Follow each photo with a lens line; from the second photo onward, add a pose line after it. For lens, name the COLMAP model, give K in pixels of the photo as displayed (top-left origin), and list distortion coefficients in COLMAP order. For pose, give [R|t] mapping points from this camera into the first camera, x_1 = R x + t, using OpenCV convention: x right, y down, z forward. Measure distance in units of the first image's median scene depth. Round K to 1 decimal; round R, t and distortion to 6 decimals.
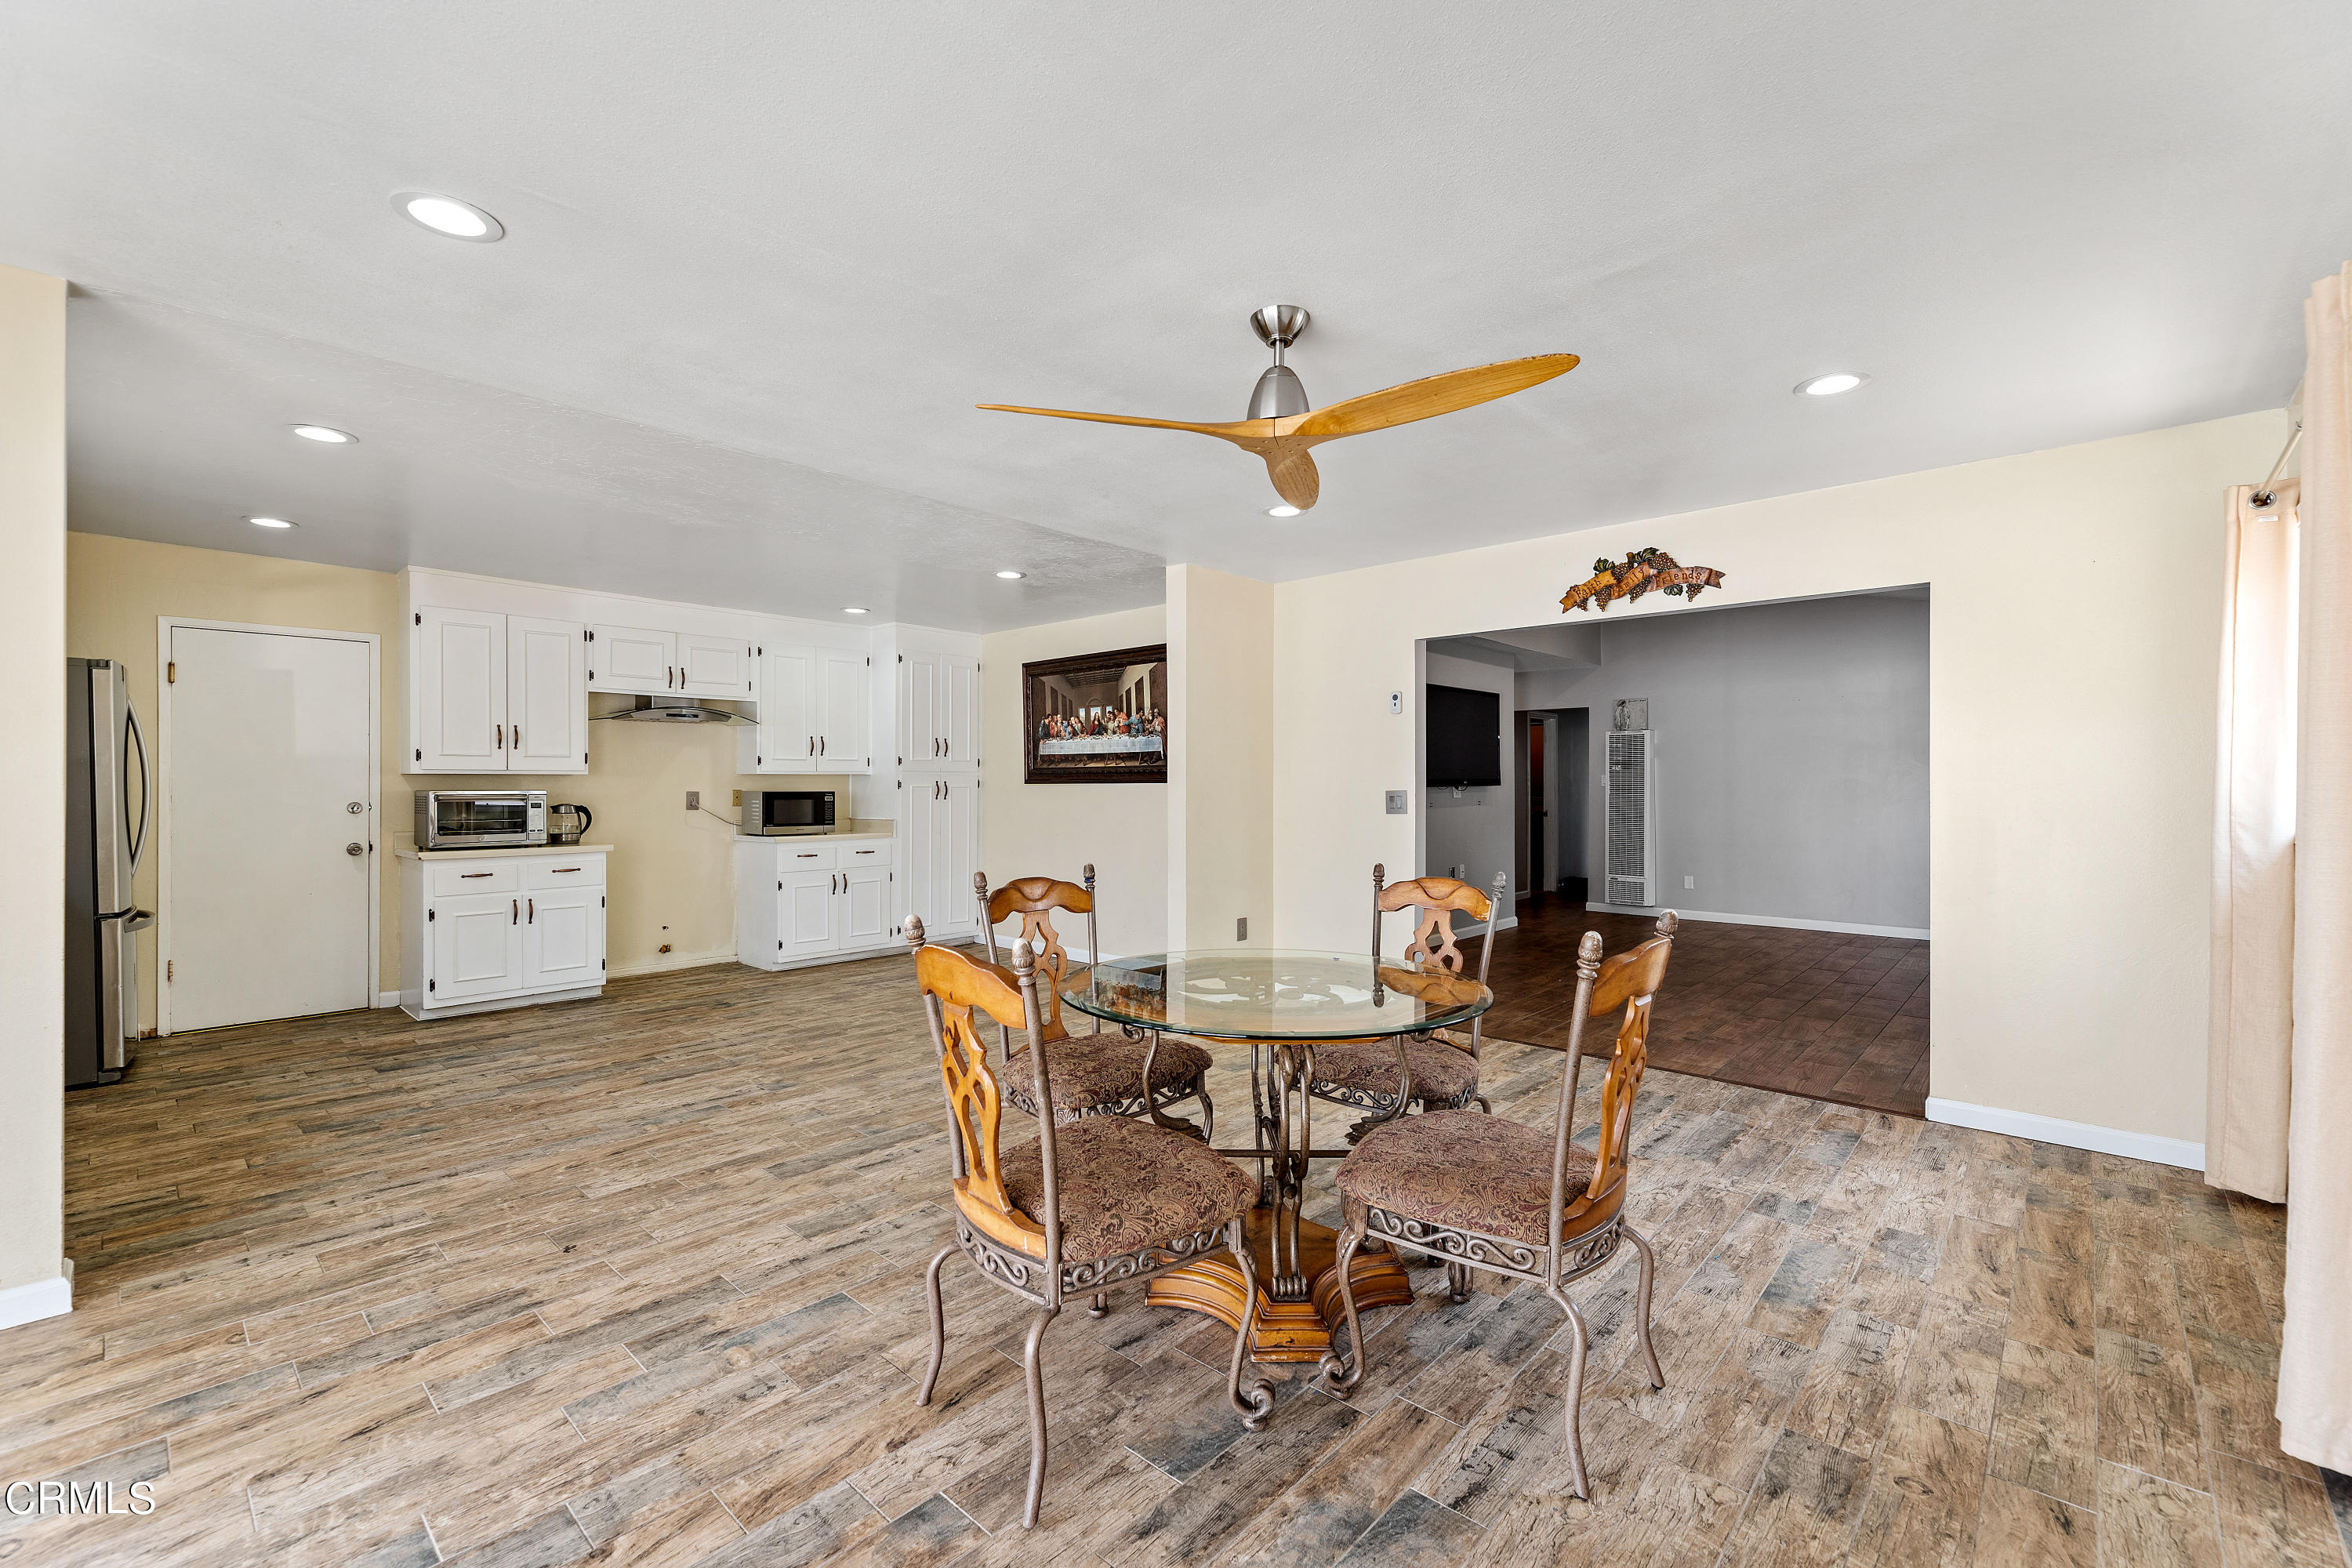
lens RADIAL K [[969.9, 0, 1189.5], [0, 969.9, 786.7], [0, 0, 1]] dist [0.000371, -0.000247]
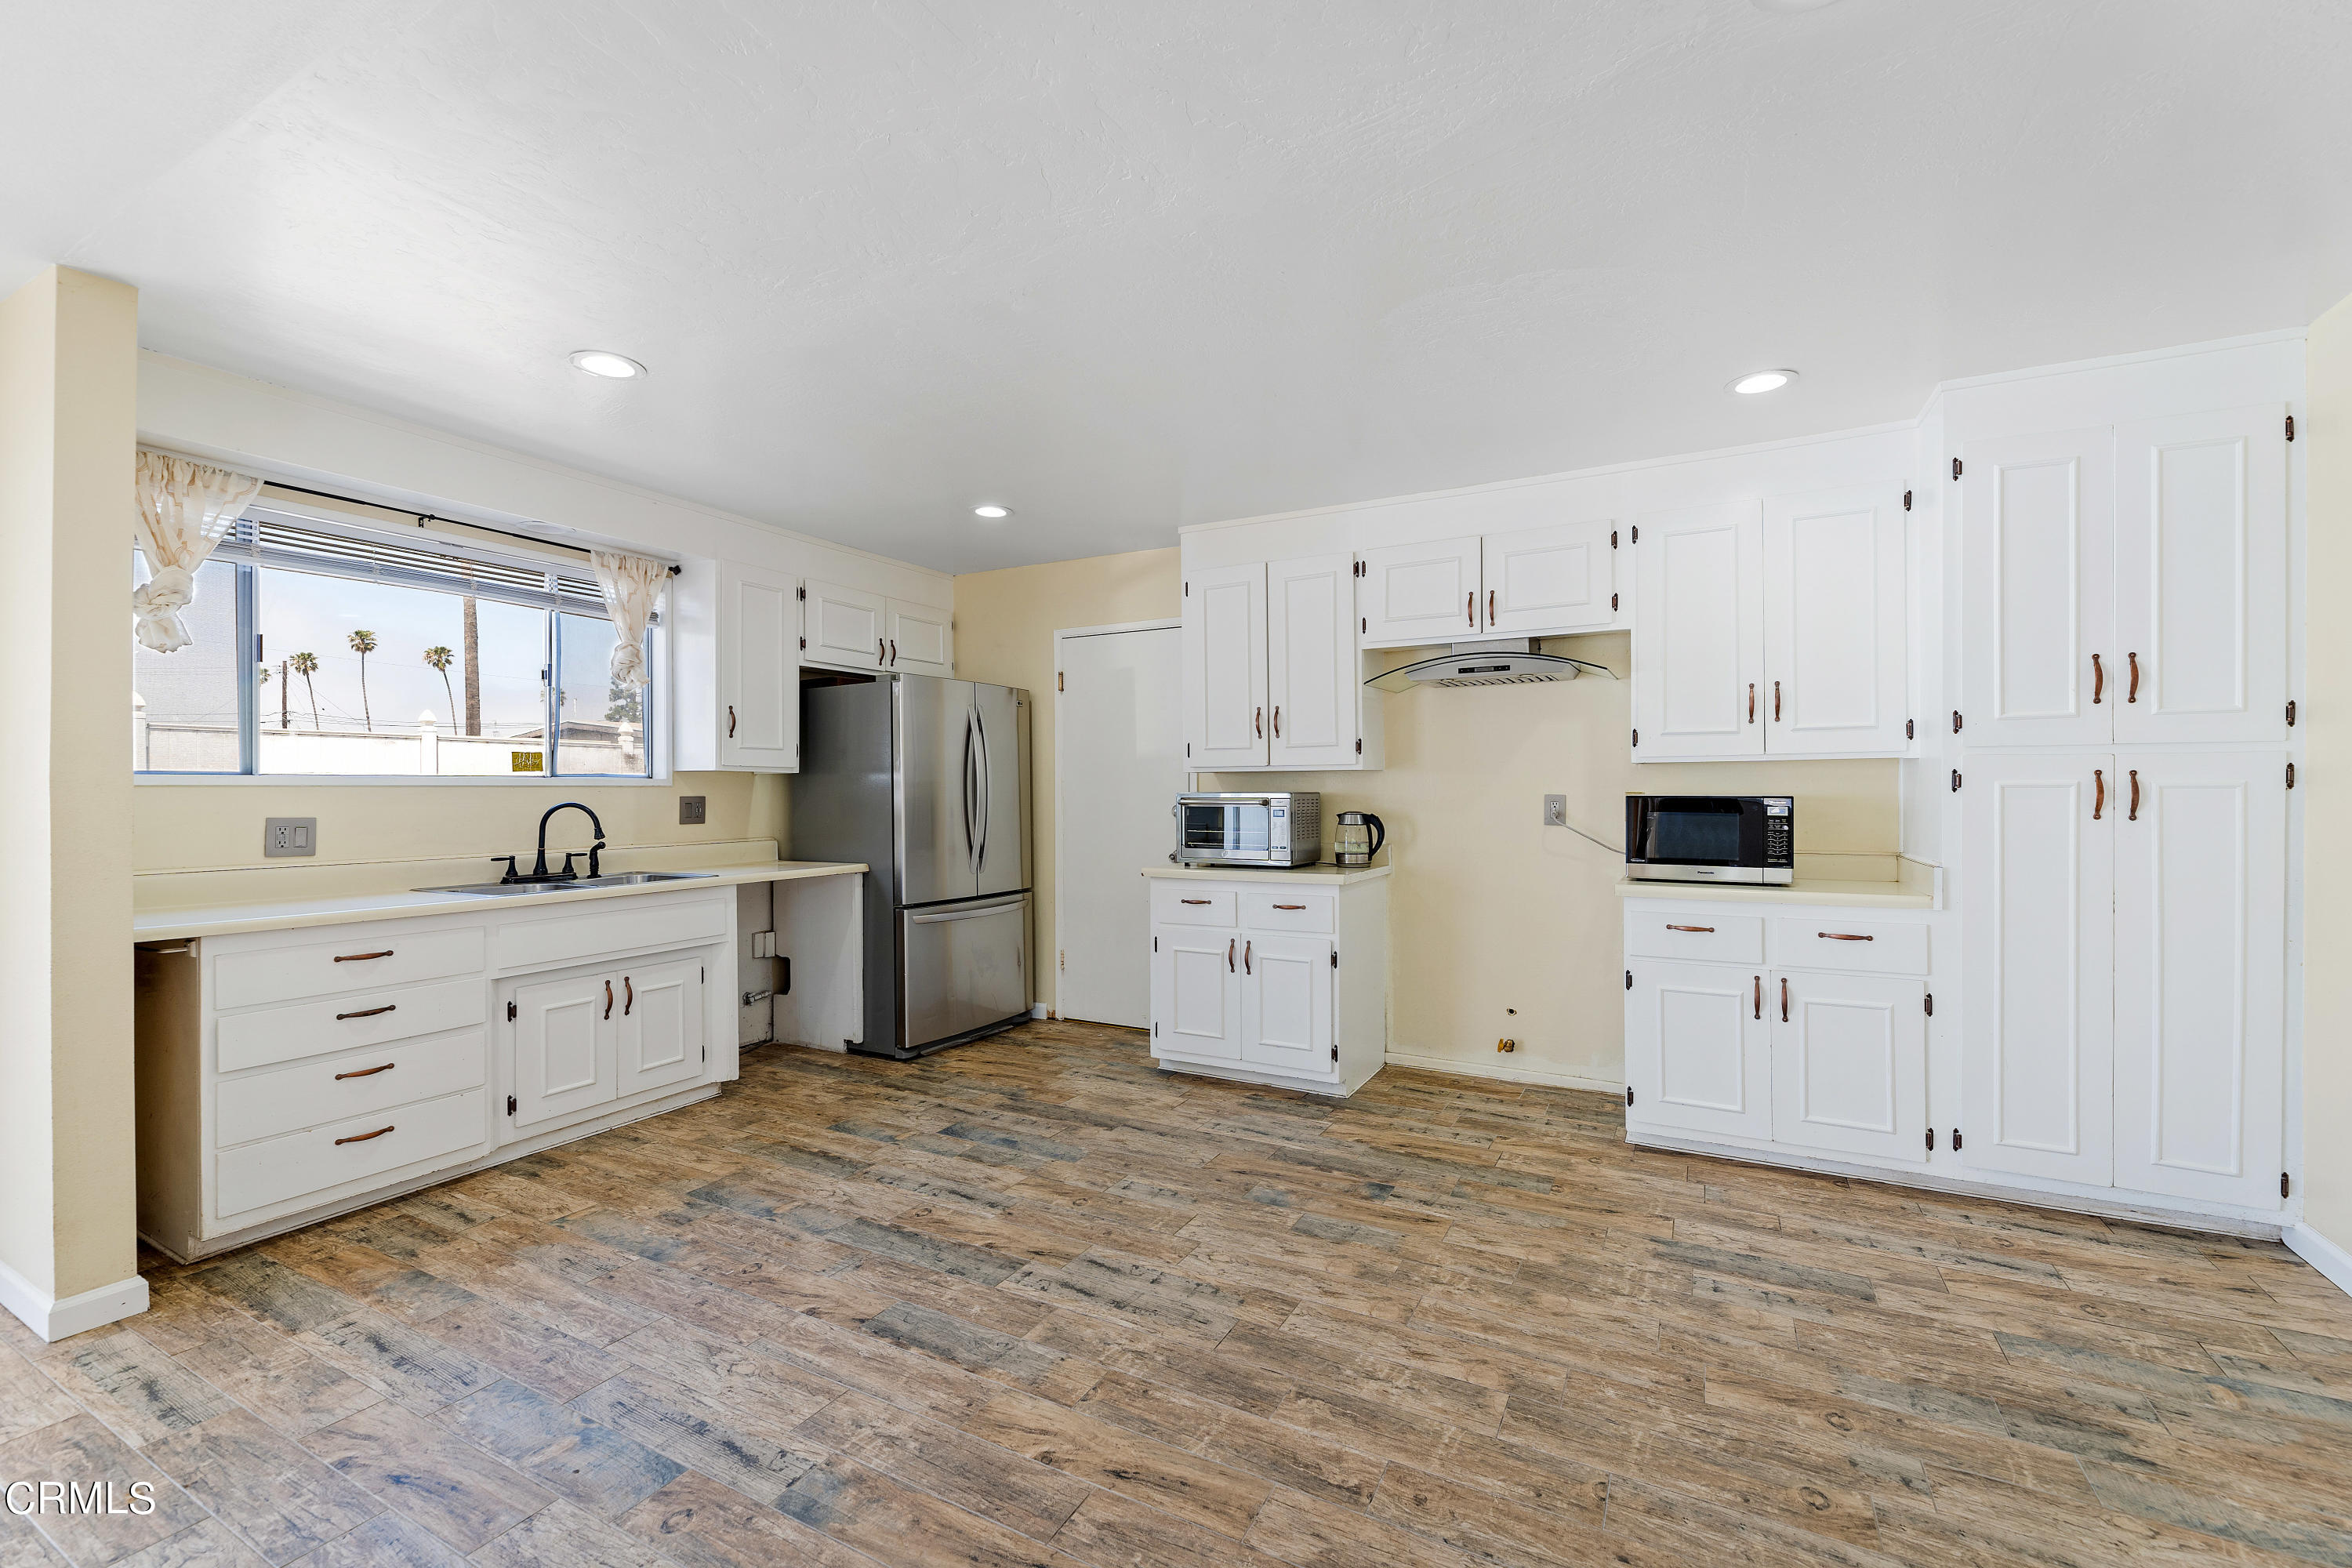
lens RADIAL K [[969.9, 0, 1189.5], [0, 969.9, 786.7], [0, 0, 1]] dist [0.000371, -0.000247]
pose [[0.240335, 0.000684, -0.970690, 0.029219], [0.005164, 0.999985, 0.001983, -0.003859], [0.970676, -0.005489, 0.240328, 1.039839]]
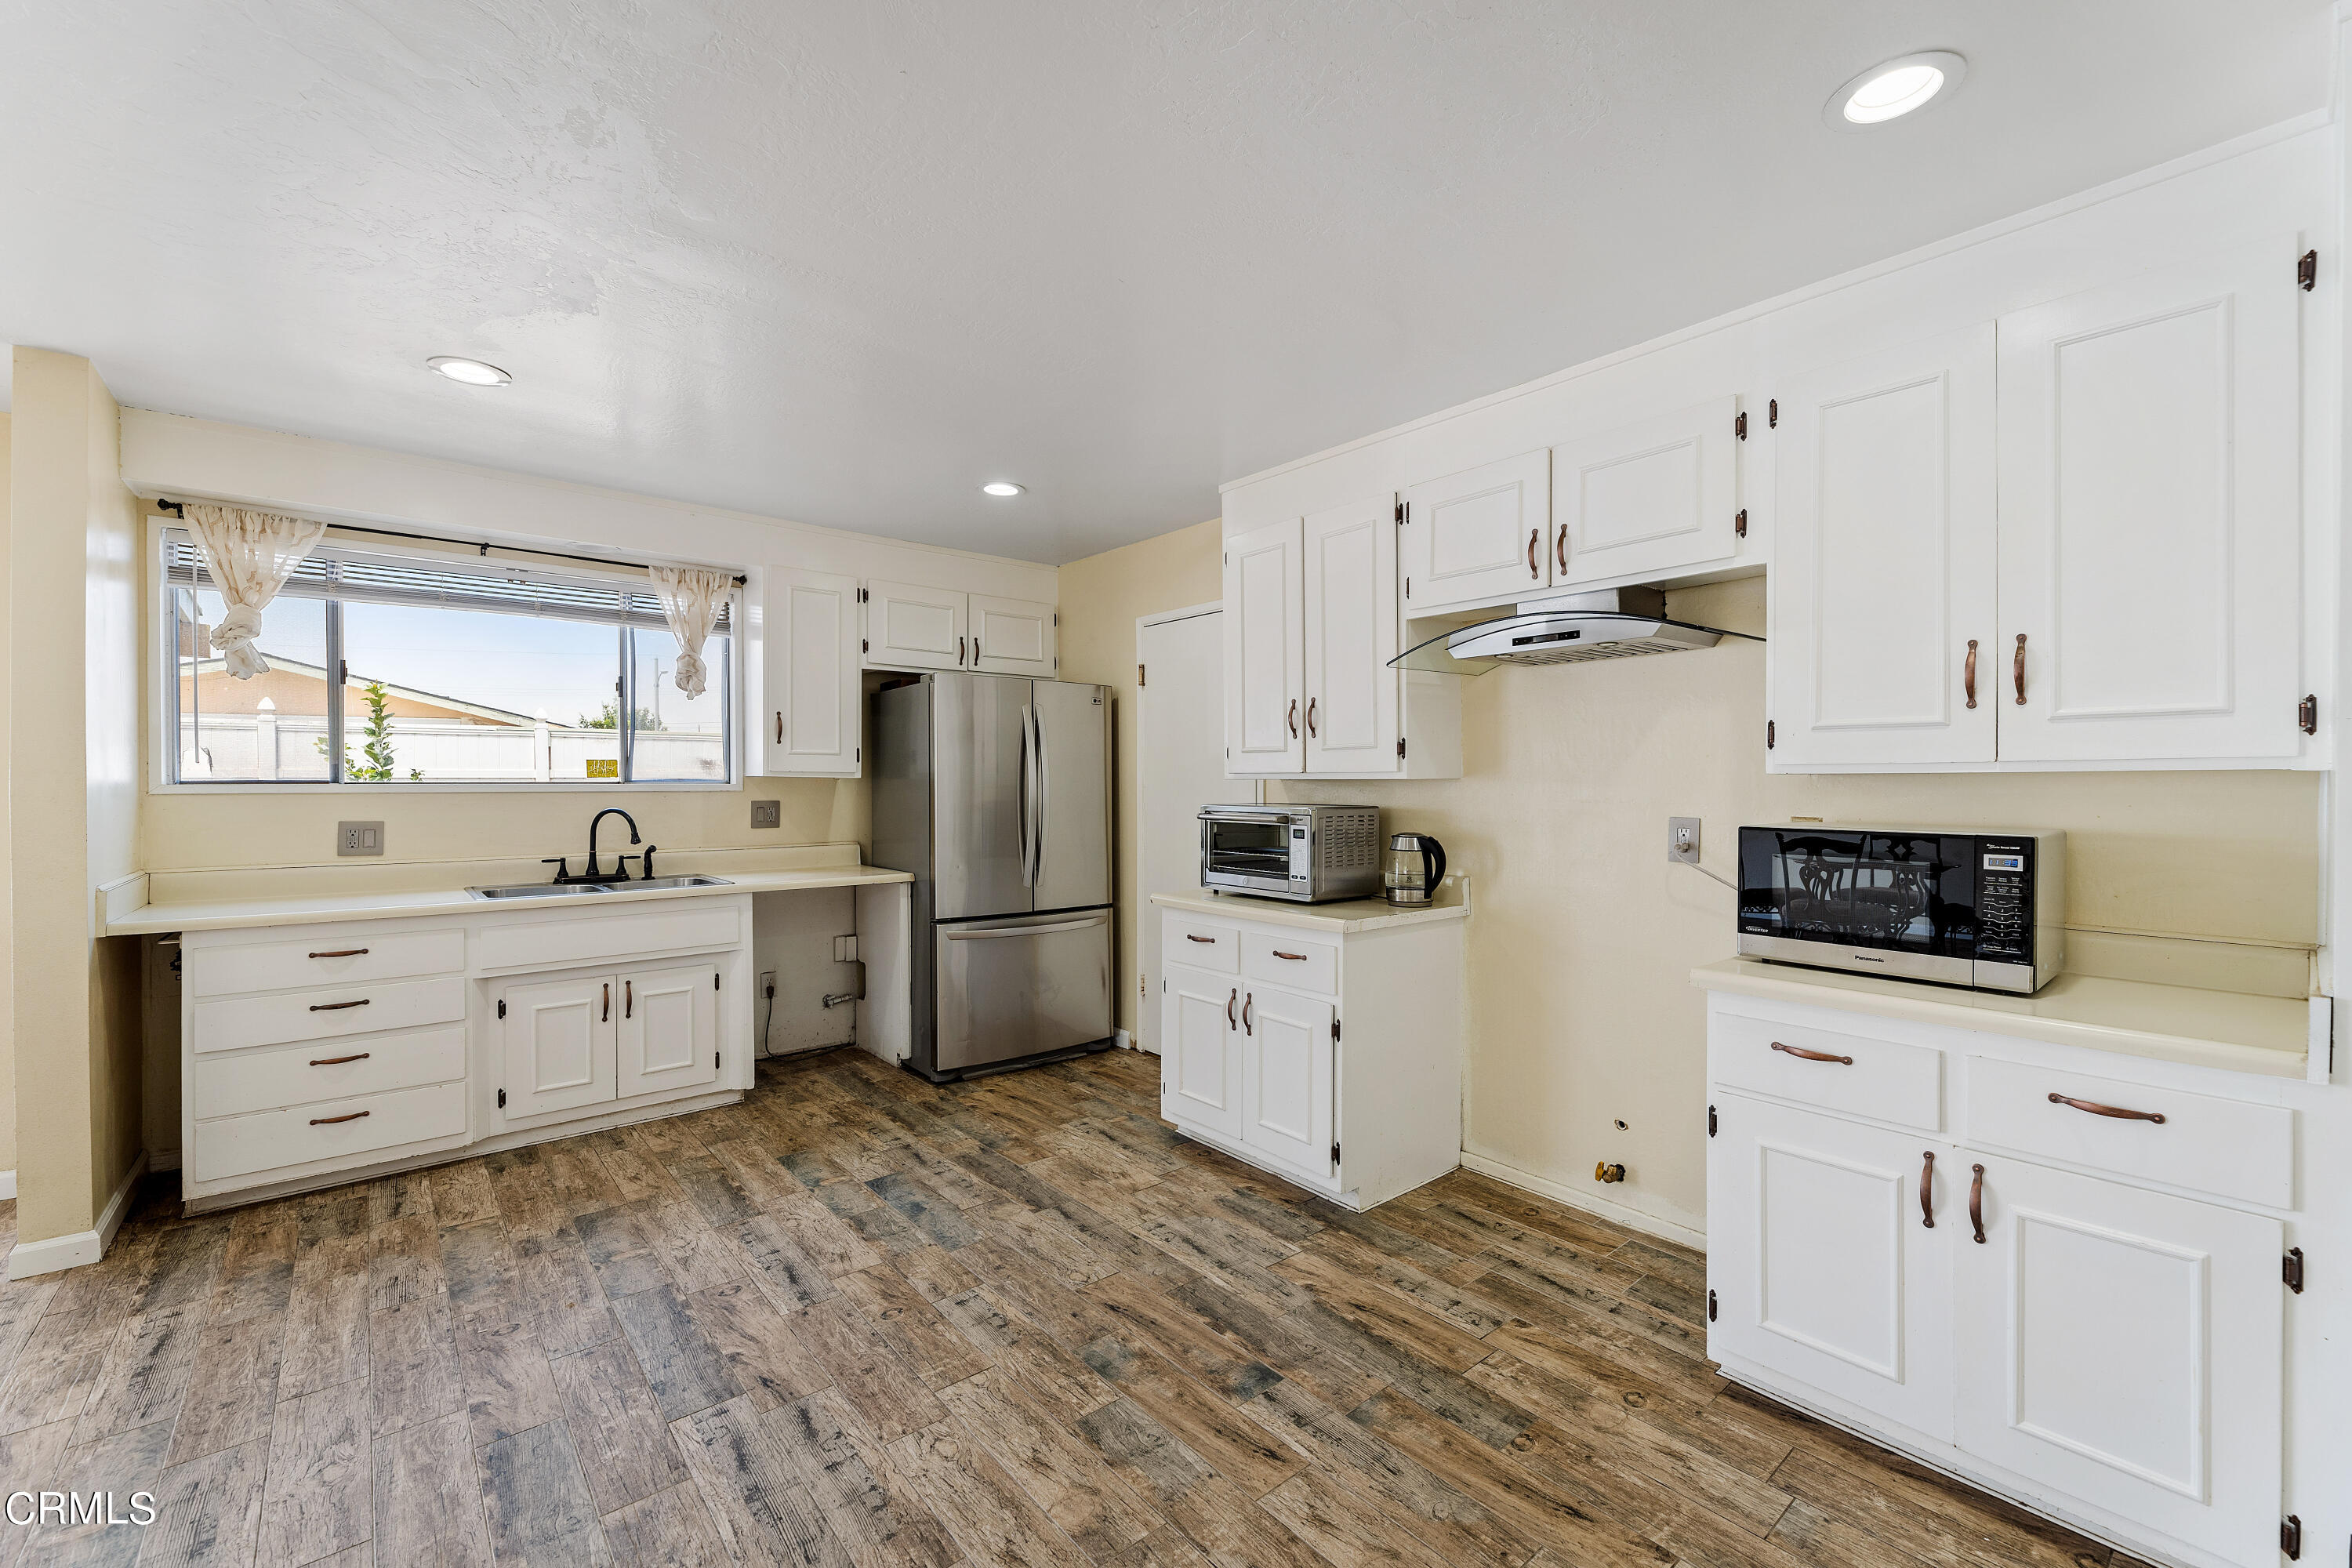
lens RADIAL K [[959.0, 0, 1193.5], [0, 959.0, 783.3], [0, 0, 1]] dist [0.001134, -0.000432]
pose [[-0.131623, 0.007212, -0.991274, -0.135551], [0.001397, 0.999974, 0.007090, -0.020611], [0.991299, -0.000452, -0.131629, 1.388346]]
